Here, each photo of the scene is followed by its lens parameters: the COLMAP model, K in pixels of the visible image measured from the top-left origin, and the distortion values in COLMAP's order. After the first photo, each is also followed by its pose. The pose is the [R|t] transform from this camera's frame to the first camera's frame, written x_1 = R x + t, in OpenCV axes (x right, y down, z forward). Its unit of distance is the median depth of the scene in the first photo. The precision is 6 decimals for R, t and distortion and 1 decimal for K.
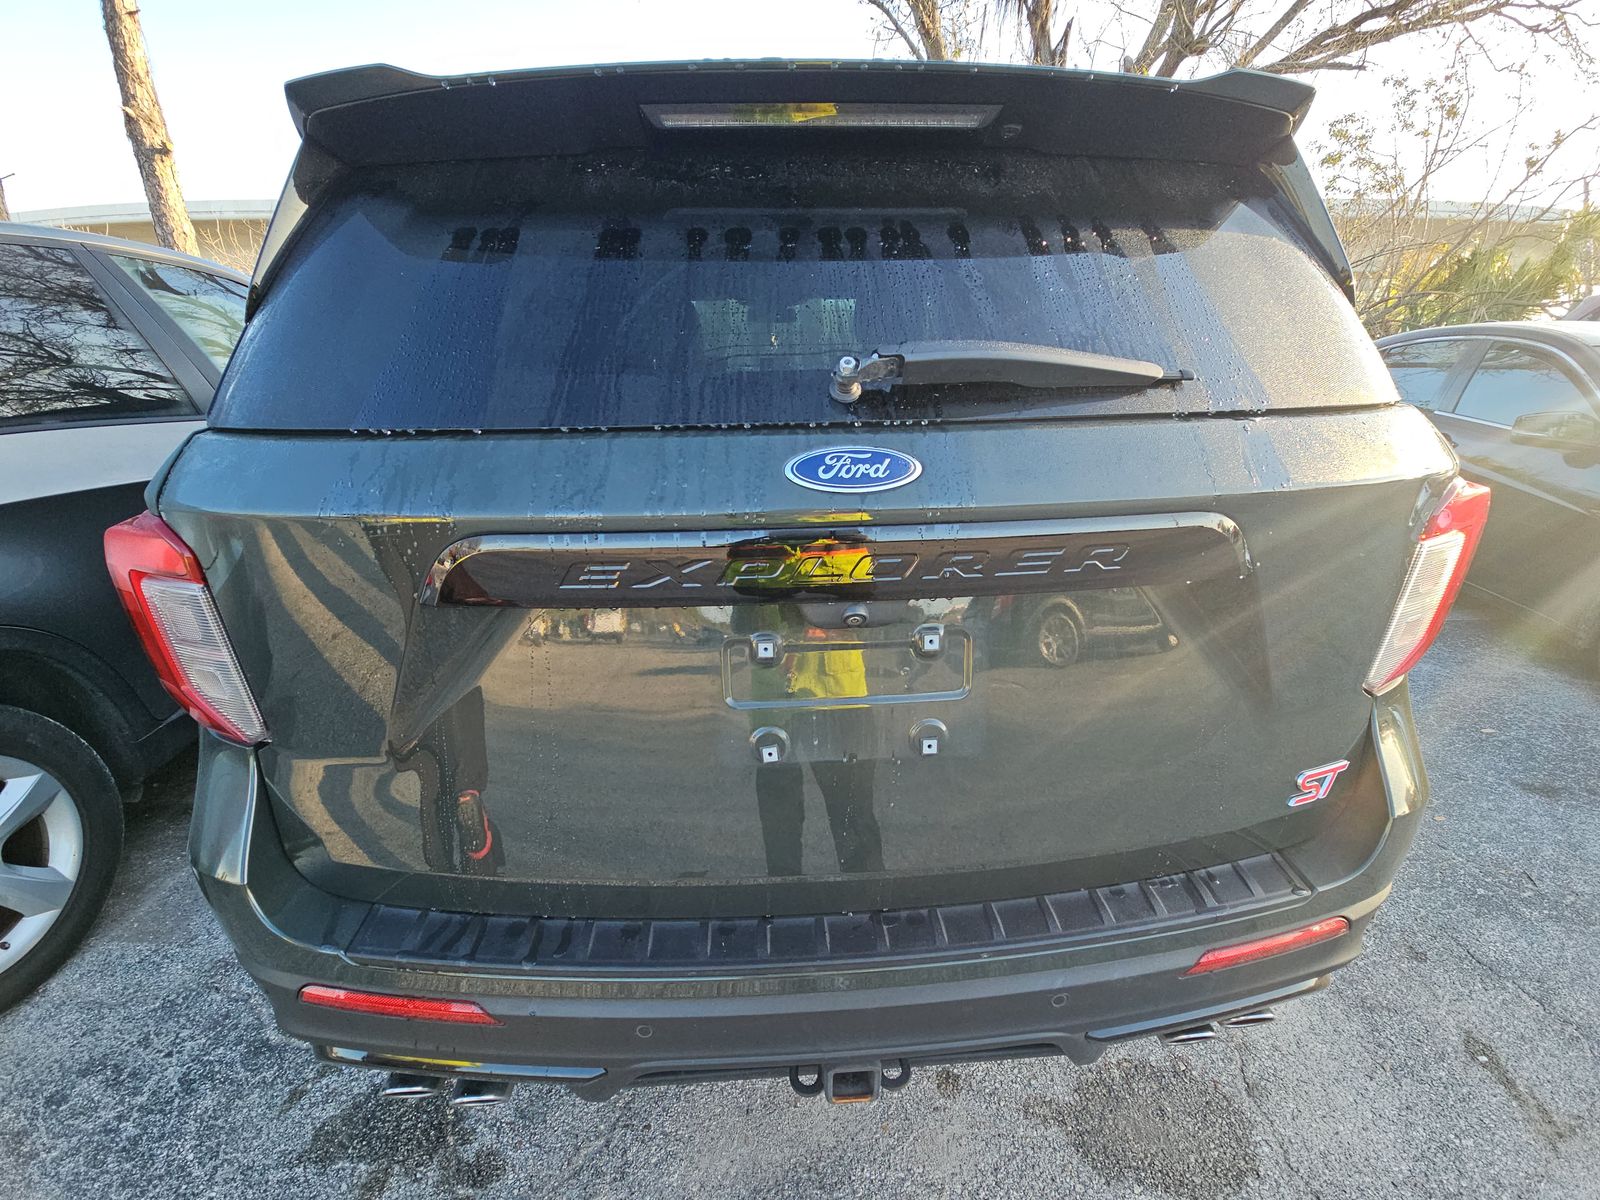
lens RADIAL K [[652.4, 0, 801.9], [0, 652.4, 607.7], [0, 0, 1]] dist [-0.007914, -0.006513]
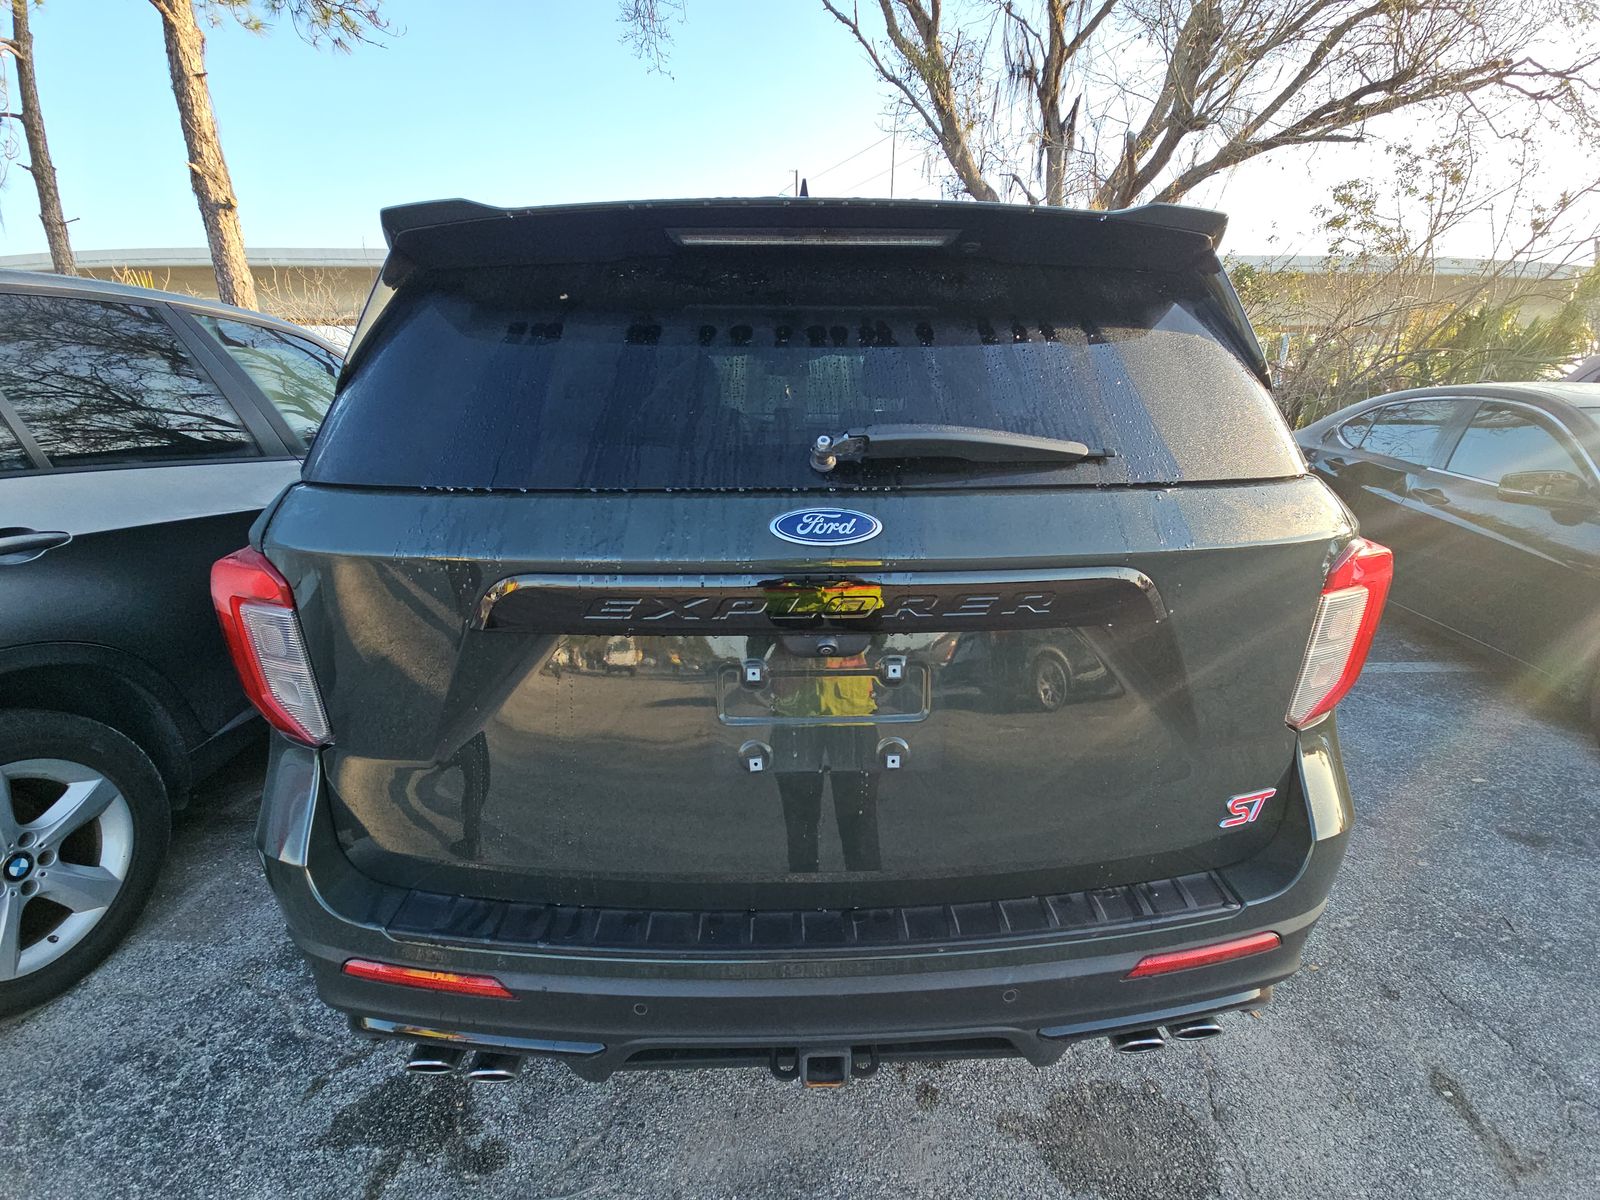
lens RADIAL K [[652.4, 0, 805.4], [0, 652.4, 609.0], [0, 0, 1]] dist [-0.007914, -0.006513]
pose [[0.999588, 0.021336, -0.019205, 0.046991], [-0.022419, 0.998060, -0.058086, 0.010219], [0.017928, 0.058493, 0.998127, -0.152900]]
